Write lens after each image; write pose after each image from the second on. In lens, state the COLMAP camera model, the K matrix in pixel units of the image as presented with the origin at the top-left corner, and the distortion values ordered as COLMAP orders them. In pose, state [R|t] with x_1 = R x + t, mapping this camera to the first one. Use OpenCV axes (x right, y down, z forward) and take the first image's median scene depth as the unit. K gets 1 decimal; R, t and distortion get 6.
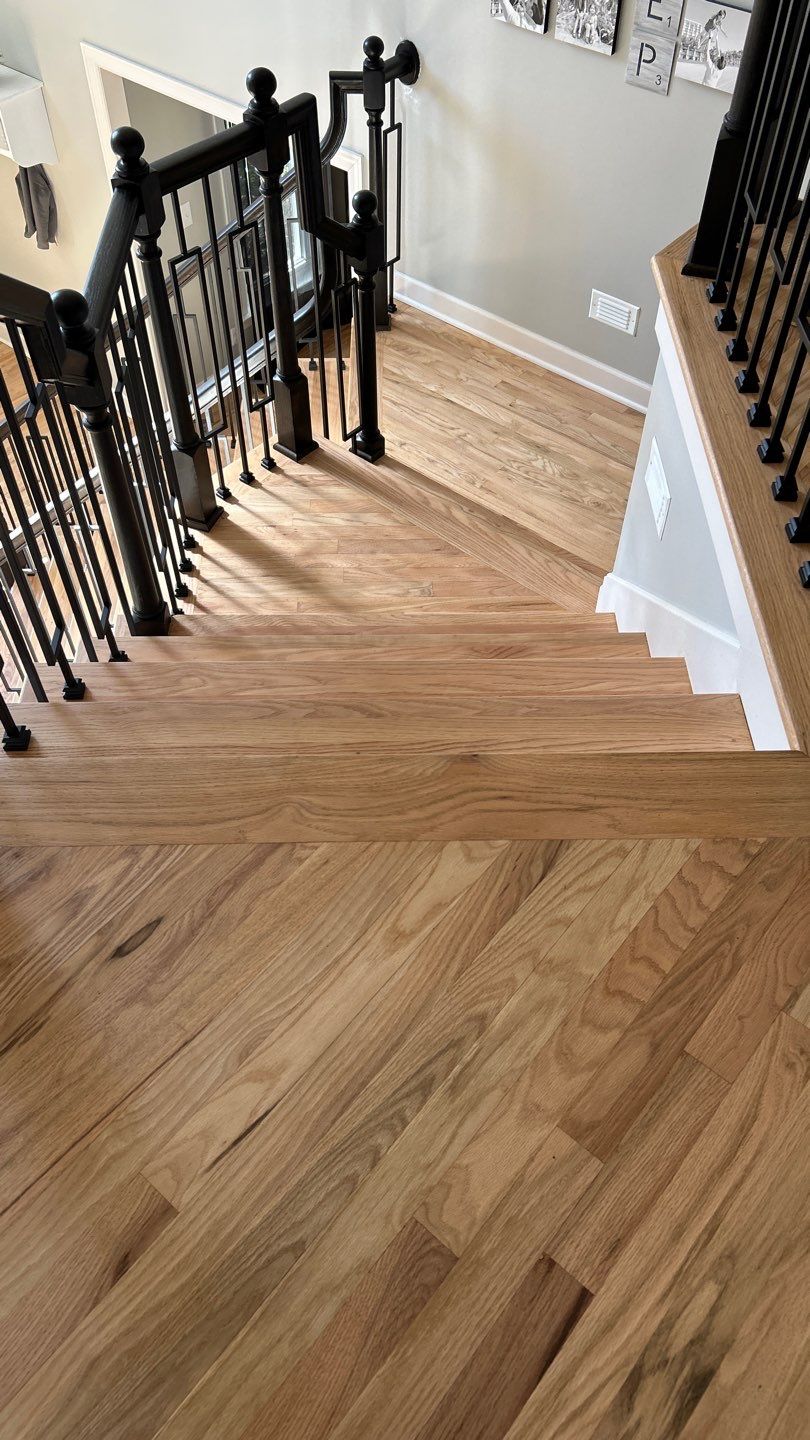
lens RADIAL K [[1092.3, 0, 409.5], [0, 1092.3, 719.6], [0, 0, 1]] dist [0.020903, -0.023252]
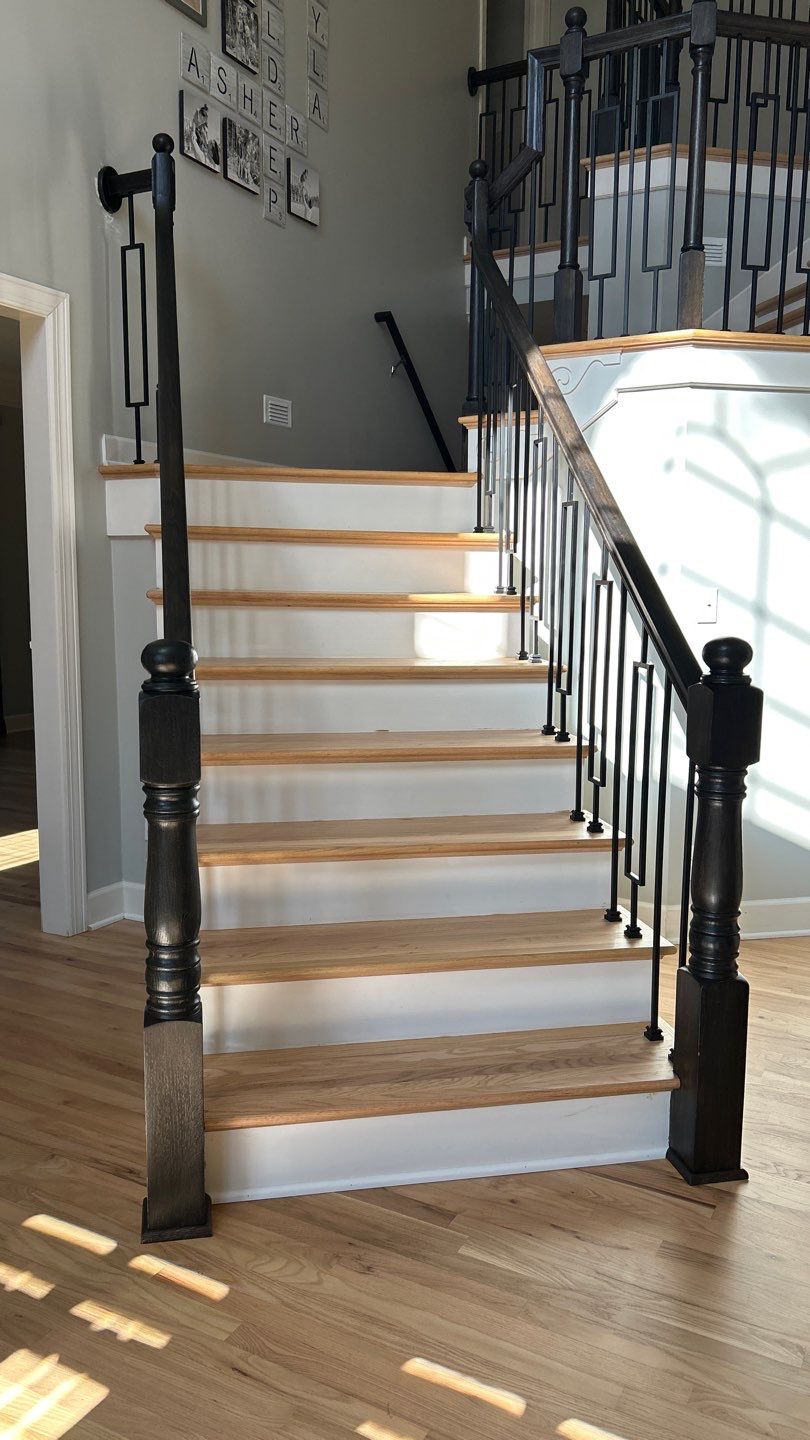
lens RADIAL K [[1092.3, 0, 400.4], [0, 1092.3, 720.2], [0, 0, 1]] dist [0.020903, -0.023252]
pose [[-0.187889, -0.129993, 0.973550, -1.259228], [0.765587, 0.601546, 0.228075, -0.424130], [-0.615283, 0.788190, -0.013503, 1.490025]]
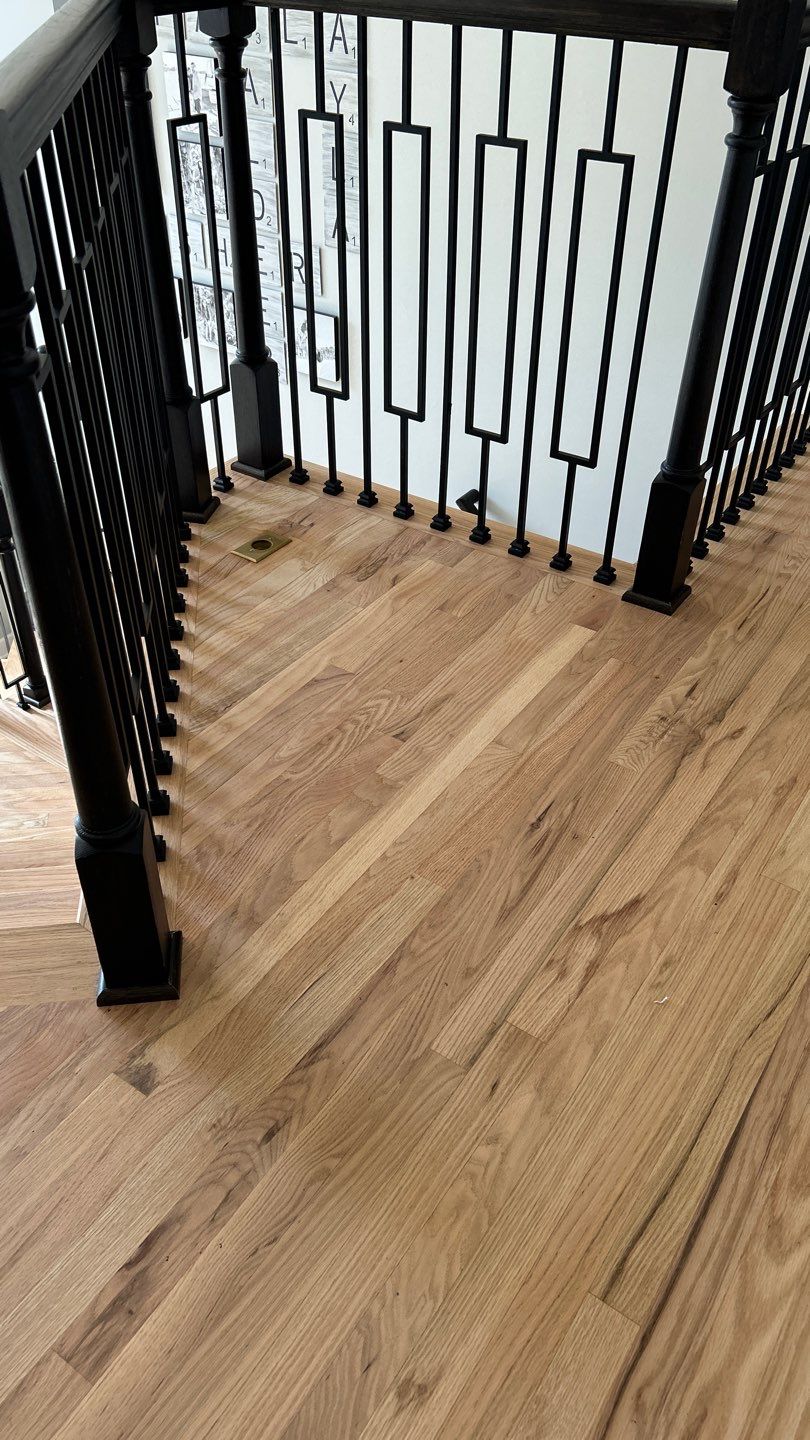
lens RADIAL K [[1087.2, 0, 406.1], [0, 1087.2, 719.3], [0, 0, 1]] dist [0.044512, -0.036976]
pose [[0.995387, -0.053666, 0.079531, 0.263367], [0.070628, 0.970905, -0.228813, 0.044765], [-0.064937, 0.233374, 0.970216, -0.037646]]
